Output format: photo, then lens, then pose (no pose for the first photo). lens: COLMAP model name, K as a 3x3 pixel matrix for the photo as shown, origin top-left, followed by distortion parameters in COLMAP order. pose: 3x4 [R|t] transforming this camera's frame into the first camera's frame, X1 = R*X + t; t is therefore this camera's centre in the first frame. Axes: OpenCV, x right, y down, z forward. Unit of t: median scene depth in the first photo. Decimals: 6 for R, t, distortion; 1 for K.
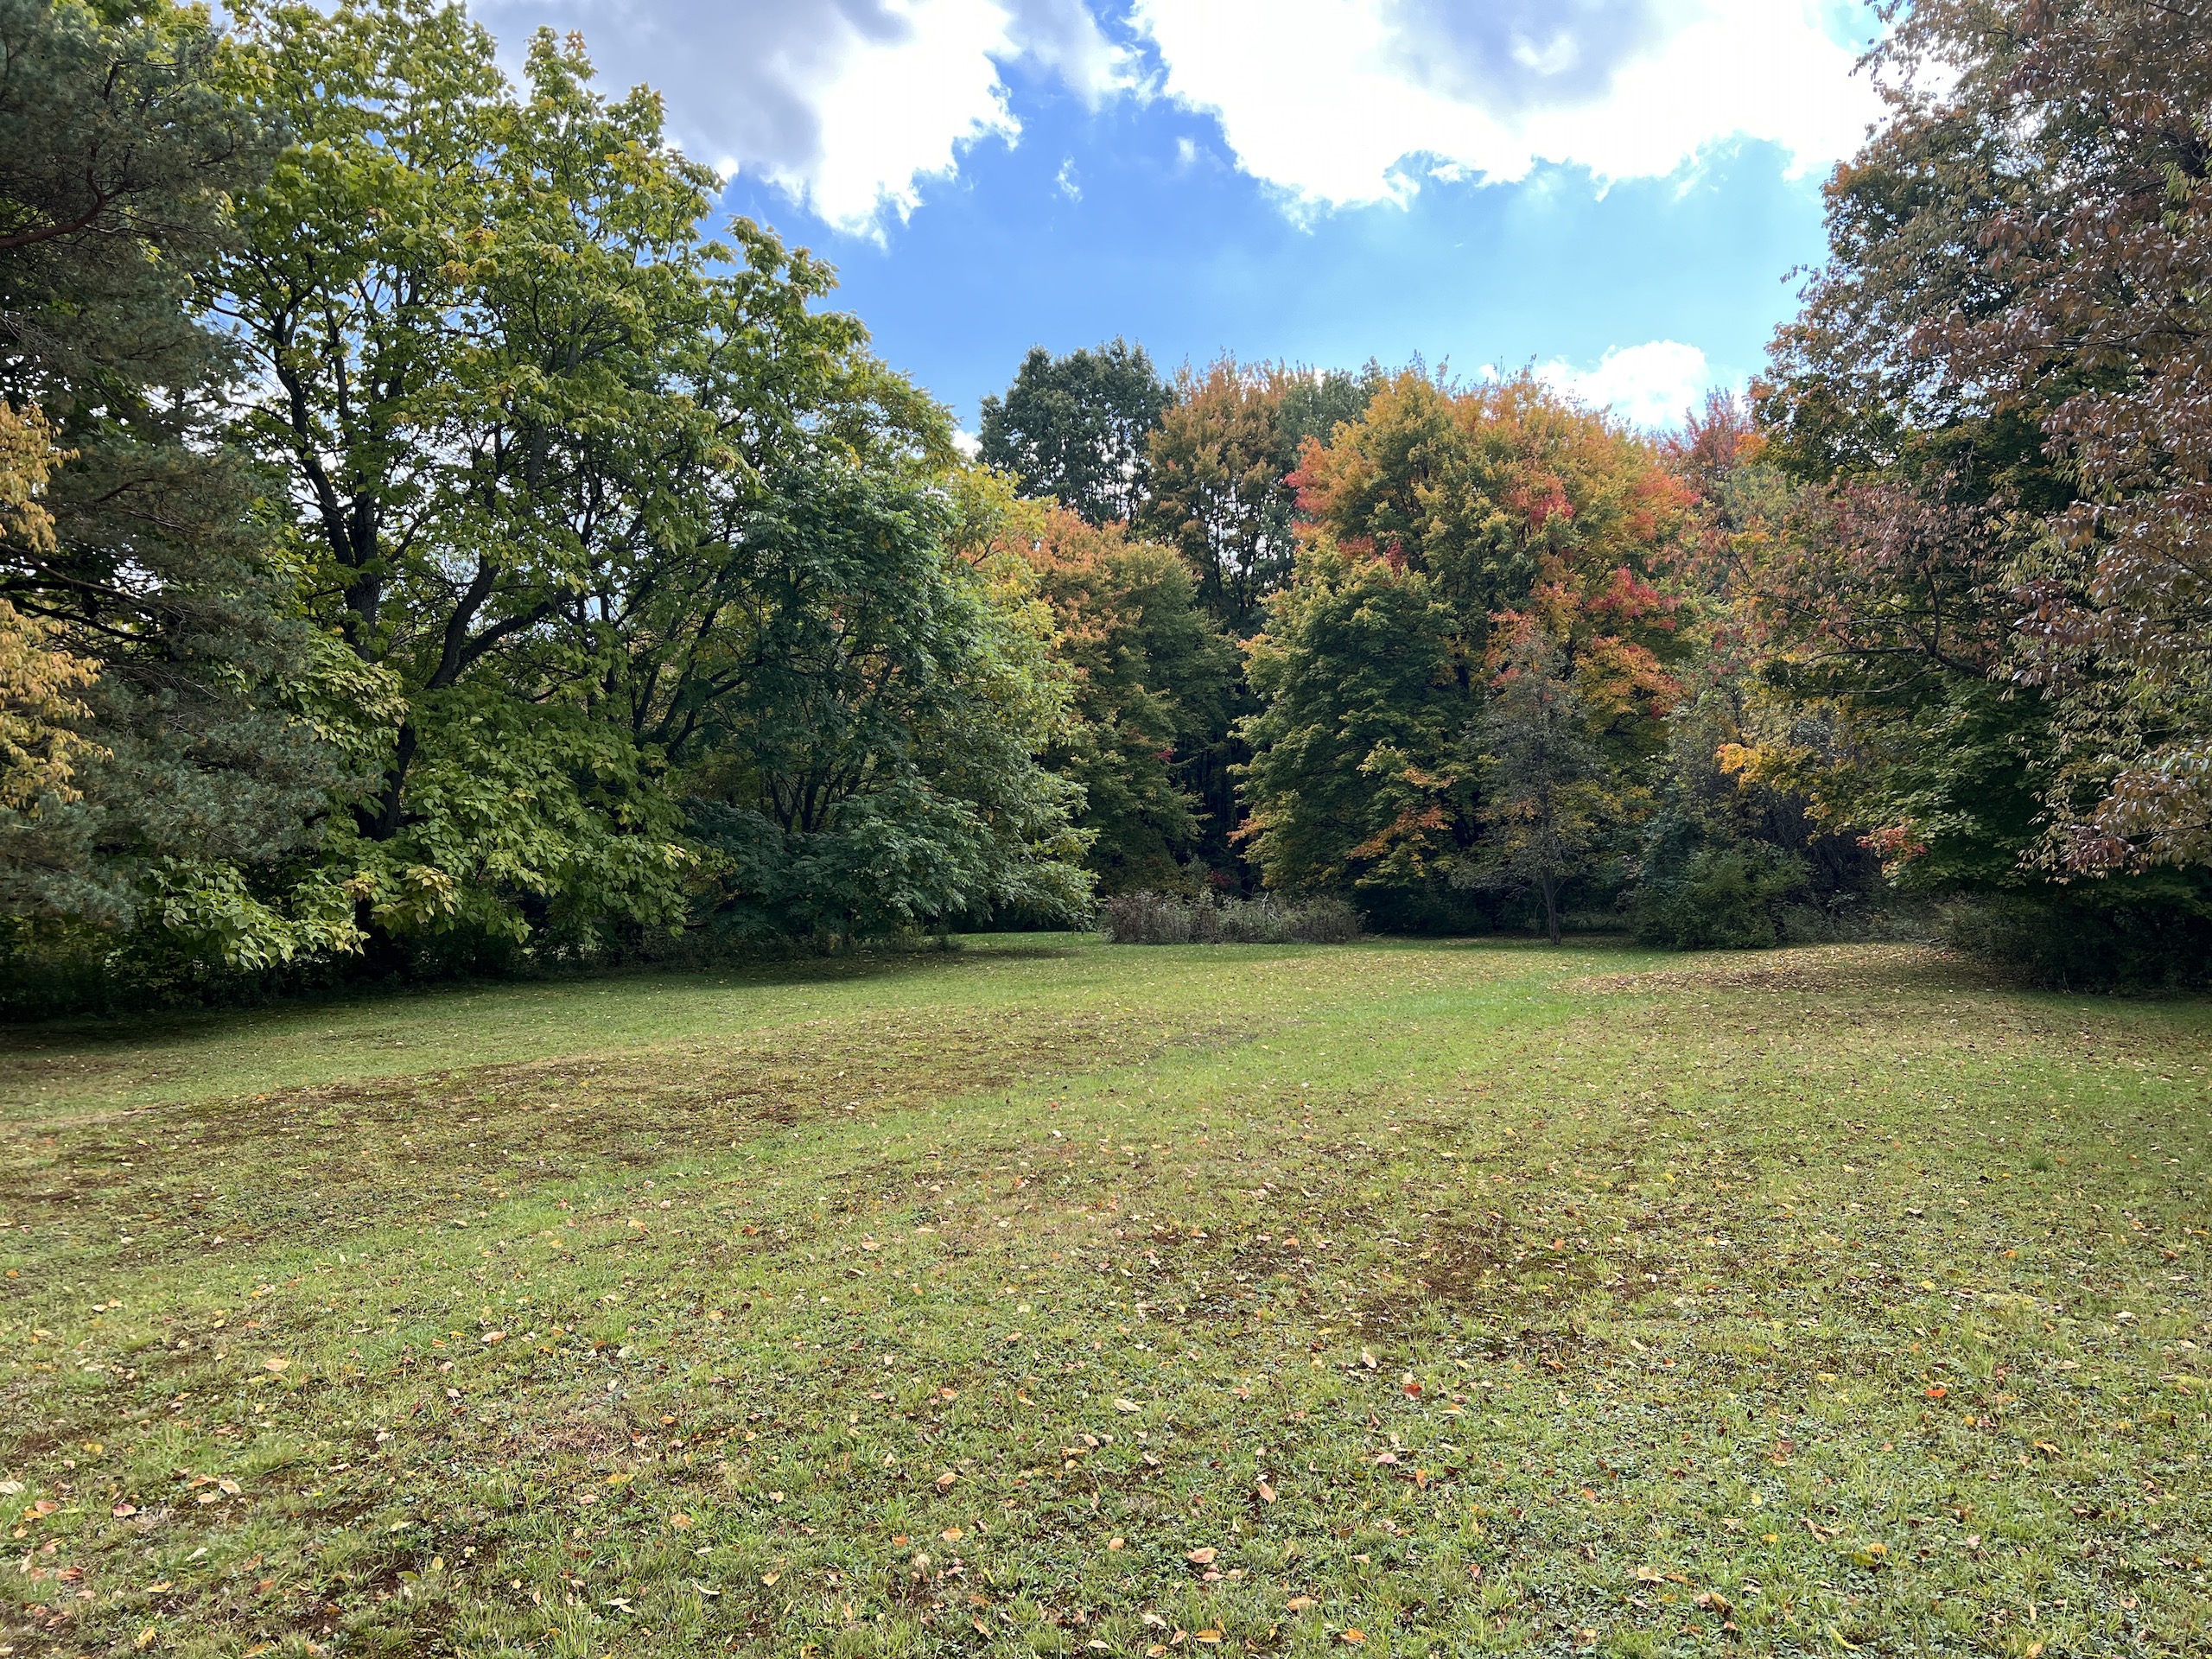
lens RADIAL K [[1648.2, 0, 1106.0], [0, 1648.2, 829.5], [0, 0, 1]] dist [0.032811, -0.006989]
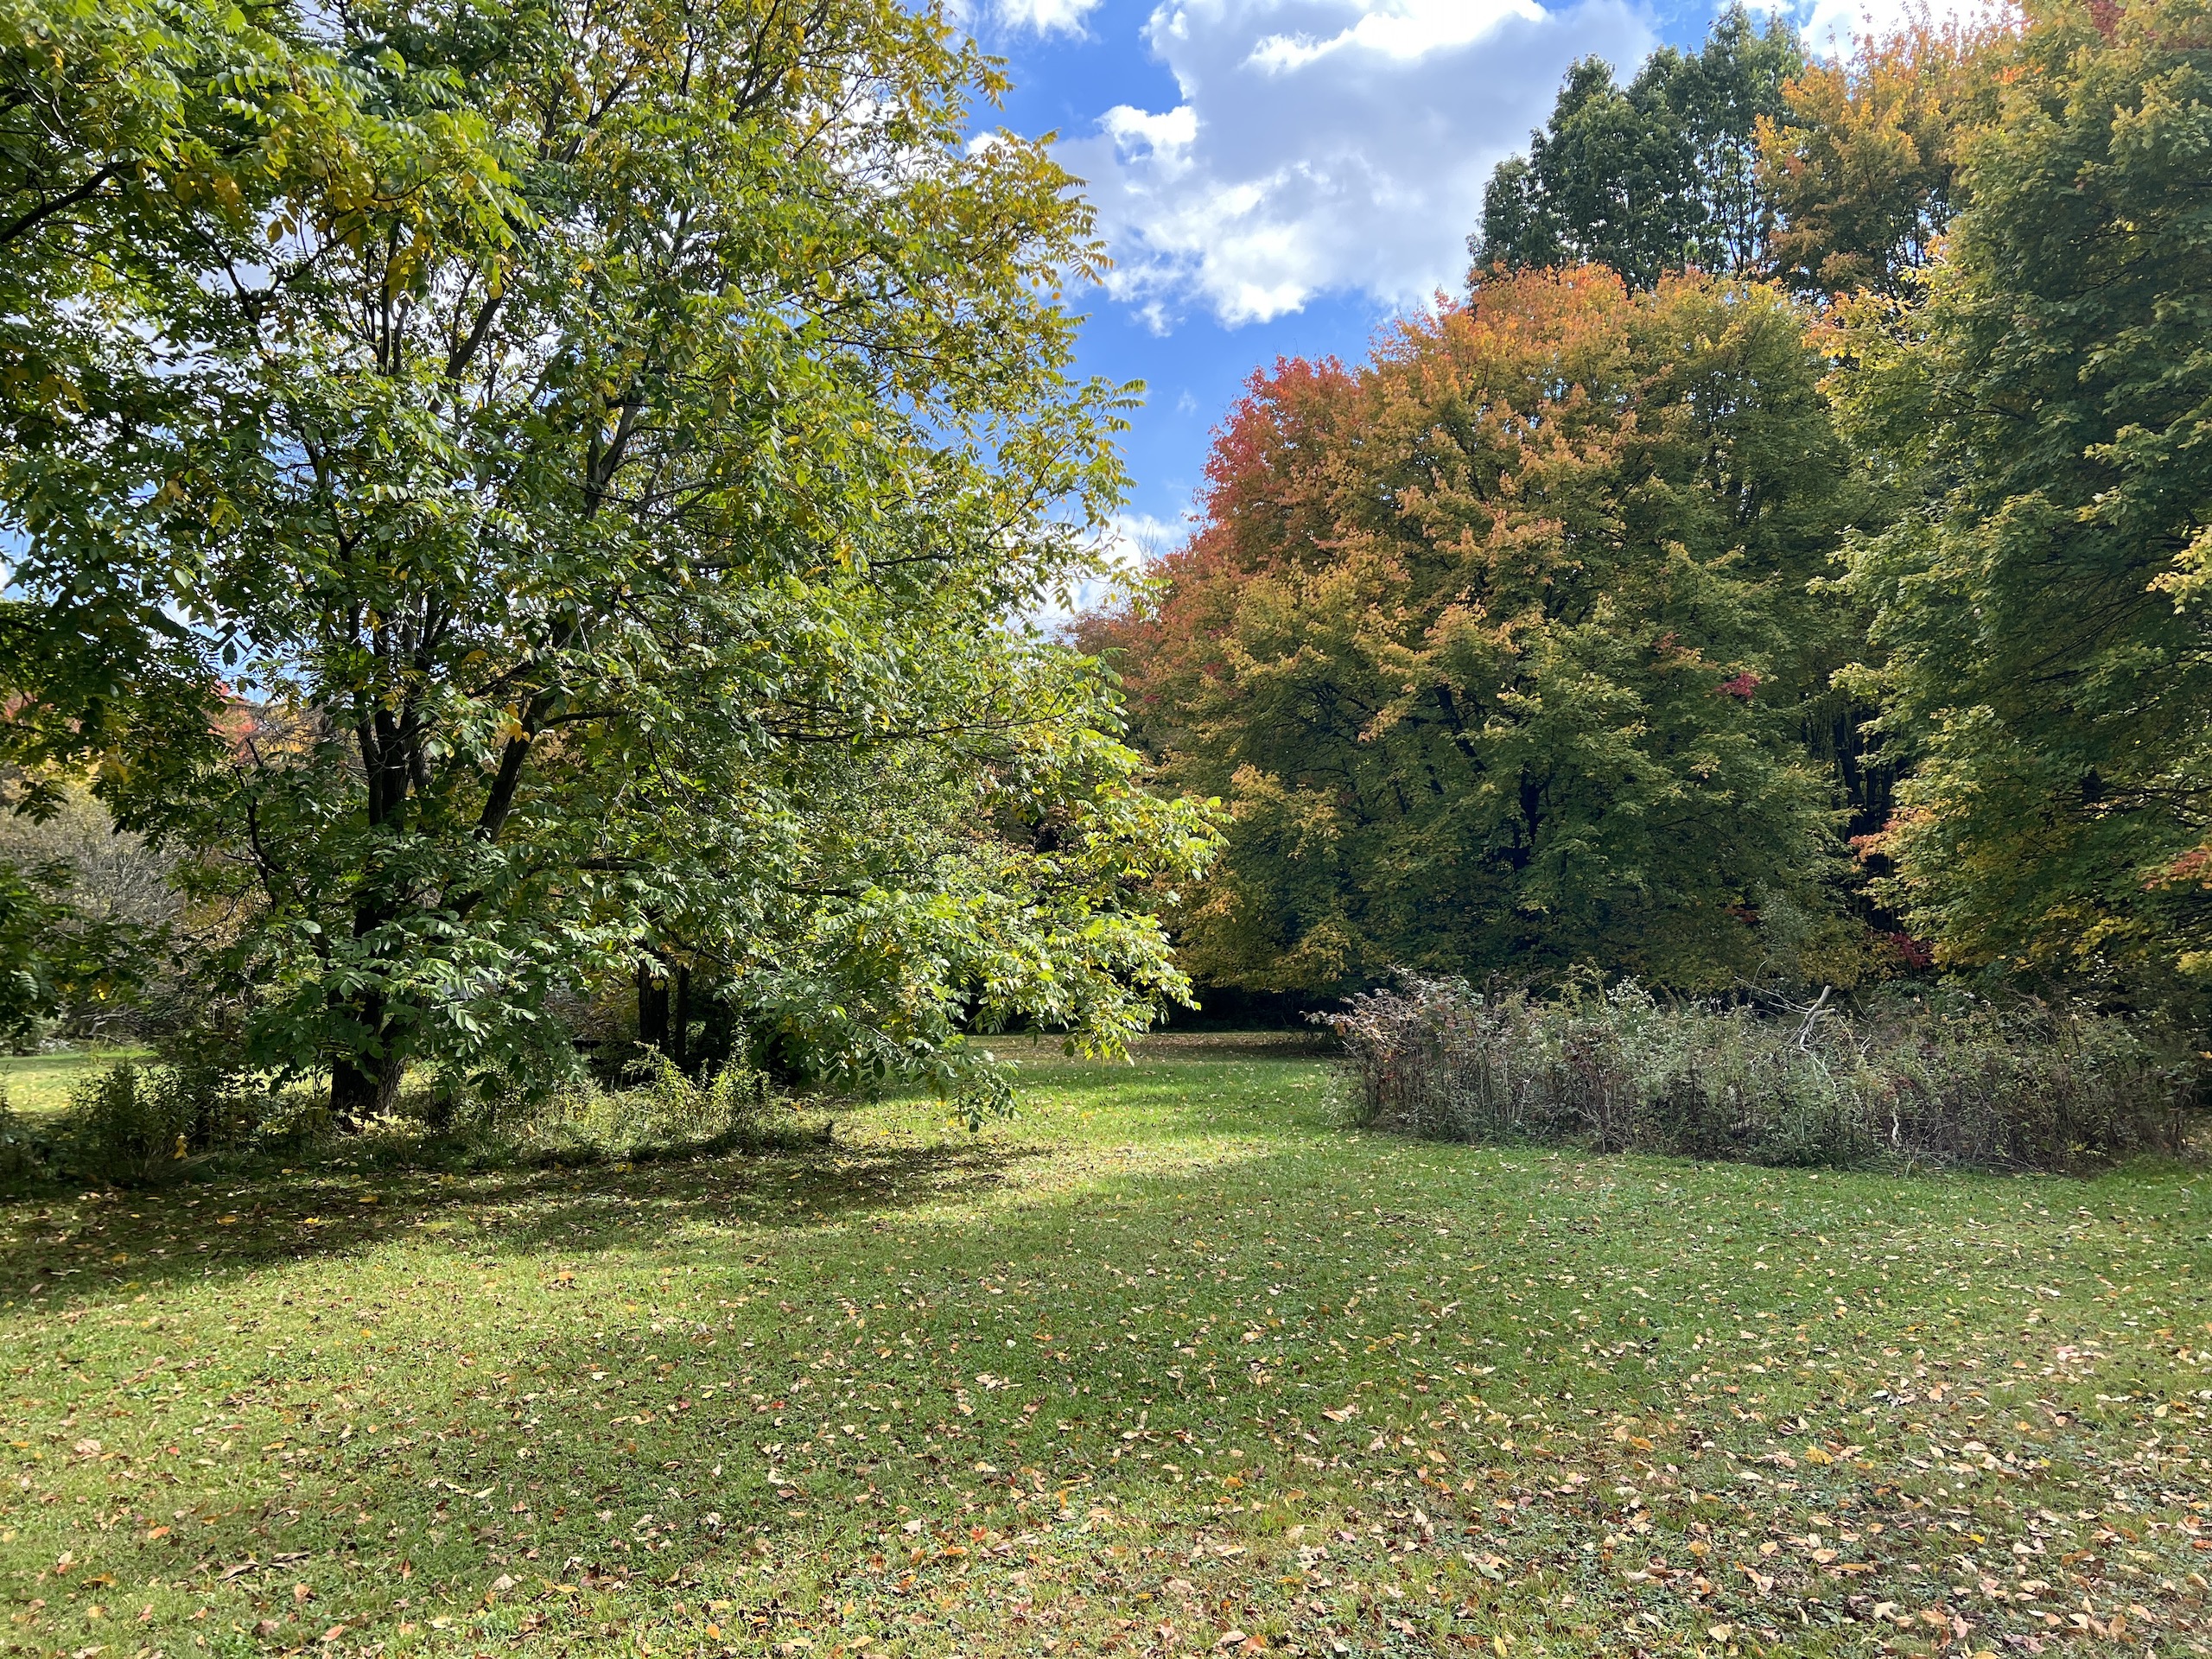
lens RADIAL K [[1648.2, 0, 1106.0], [0, 1648.2, 829.5], [0, 0, 1]] dist [0.032811, -0.006989]
pose [[0.886167, -0.029180, -0.462446, 0.118918], [0.012141, 0.999135, -0.039779, 0.017322], [0.463207, 0.029636, 0.885754, 0.614727]]
